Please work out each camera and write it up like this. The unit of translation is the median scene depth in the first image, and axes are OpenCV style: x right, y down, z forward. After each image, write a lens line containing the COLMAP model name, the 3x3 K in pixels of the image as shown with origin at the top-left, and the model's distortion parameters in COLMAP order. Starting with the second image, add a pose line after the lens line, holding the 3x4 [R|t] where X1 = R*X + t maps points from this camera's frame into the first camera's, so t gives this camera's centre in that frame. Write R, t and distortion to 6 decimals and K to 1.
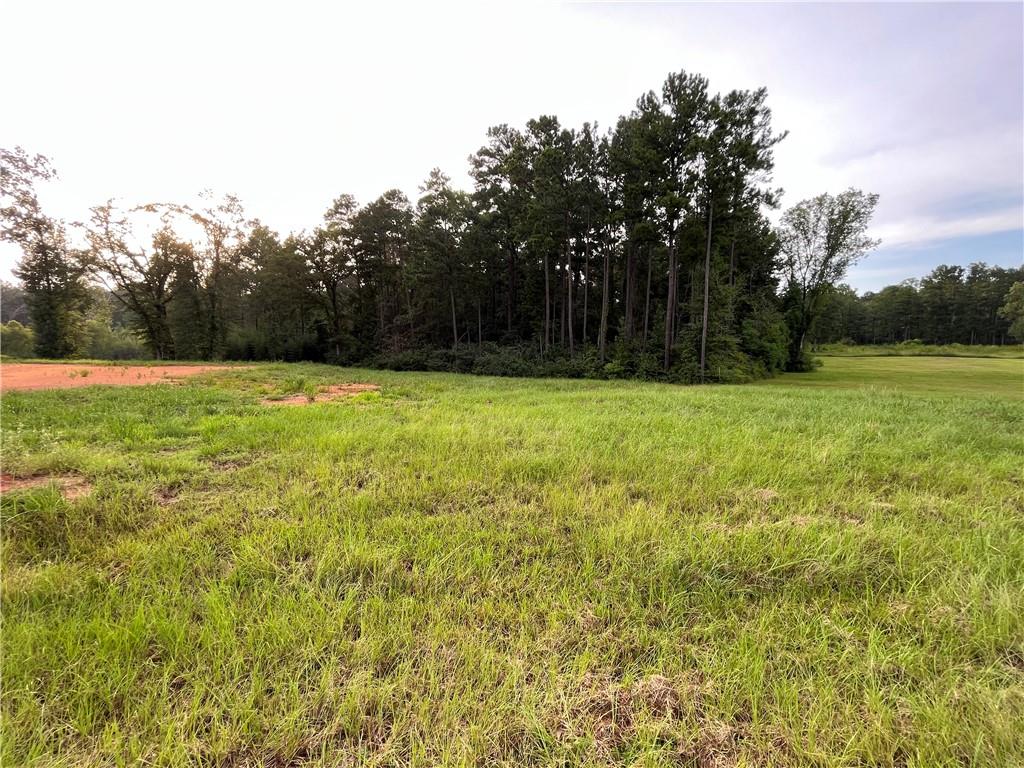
lens RADIAL K [[412.6, 0, 509.6], [0, 412.6, 385.2], [0, 0, 1]] dist [-0.008426, 0.000764]
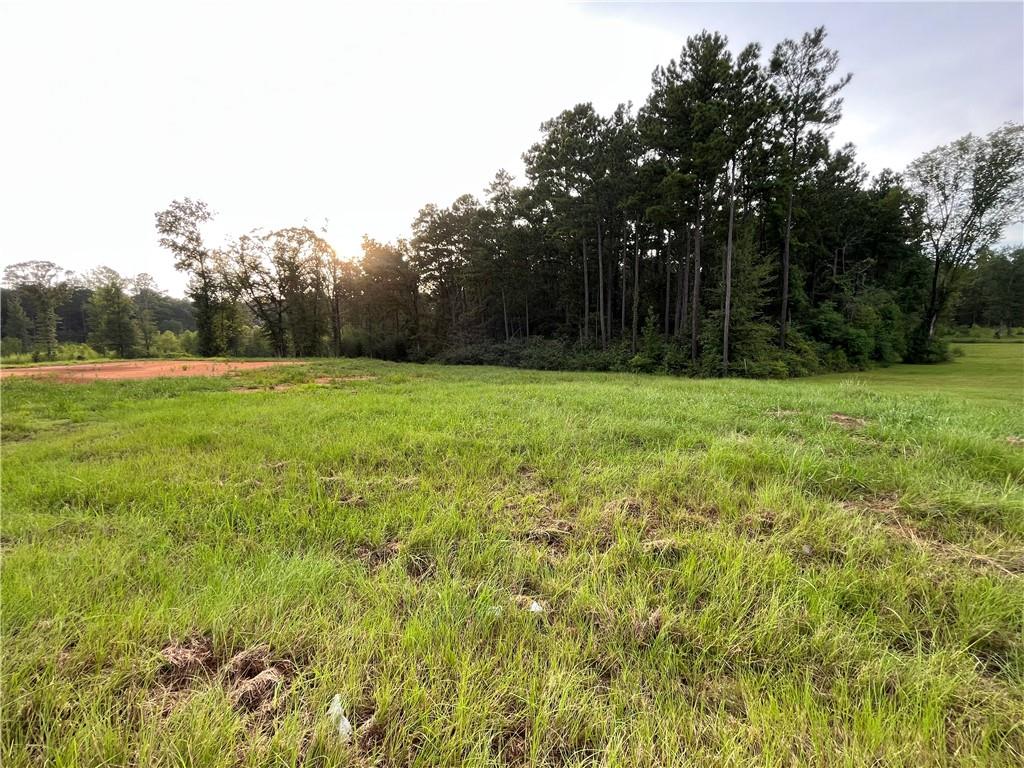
lens RADIAL K [[412.6, 0, 509.6], [0, 412.6, 385.2], [0, 0, 1]] dist [-0.008426, 0.000764]
pose [[0.959224, 0.009163, -0.282499, 0.190190], [-0.004746, 0.999856, 0.016317, 0.000336], [0.282607, -0.014311, 0.959129, 0.002139]]
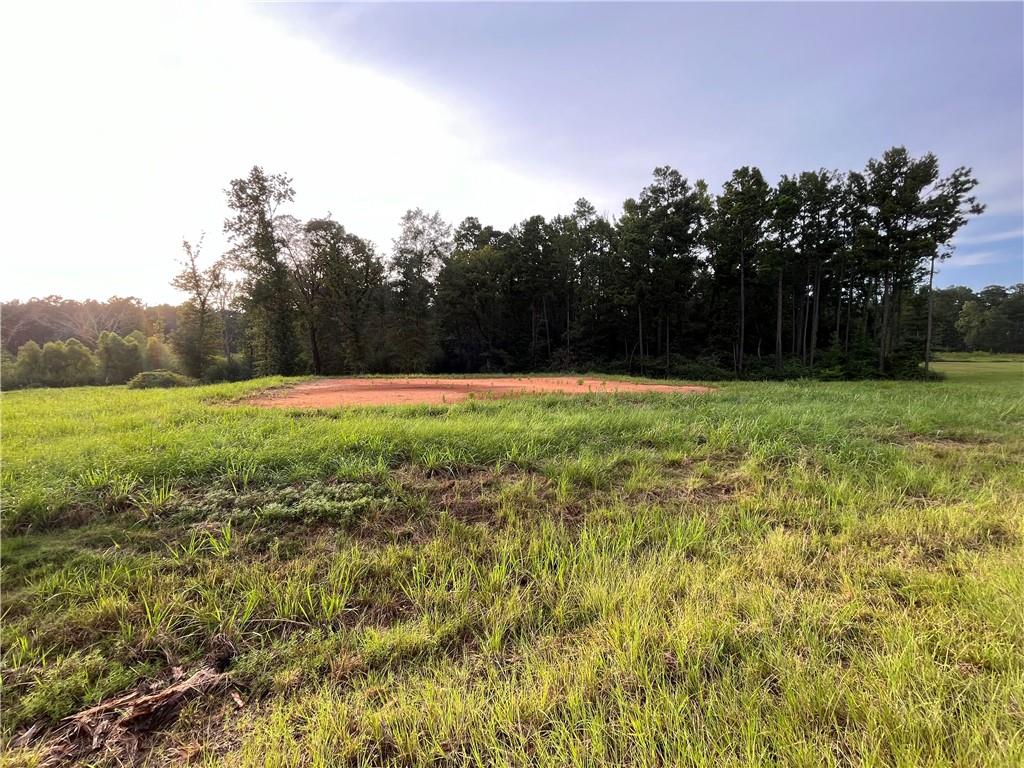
lens RADIAL K [[415.5, 0, 508.0], [0, 415.5, 385.6], [0, 0, 1]] dist [-0.007901, 0.000241]
pose [[0.990691, -0.024026, 0.133991, -0.723012], [0.028711, 0.999038, -0.033147, 0.008664], [-0.133065, 0.036685, 0.990428, -0.080218]]
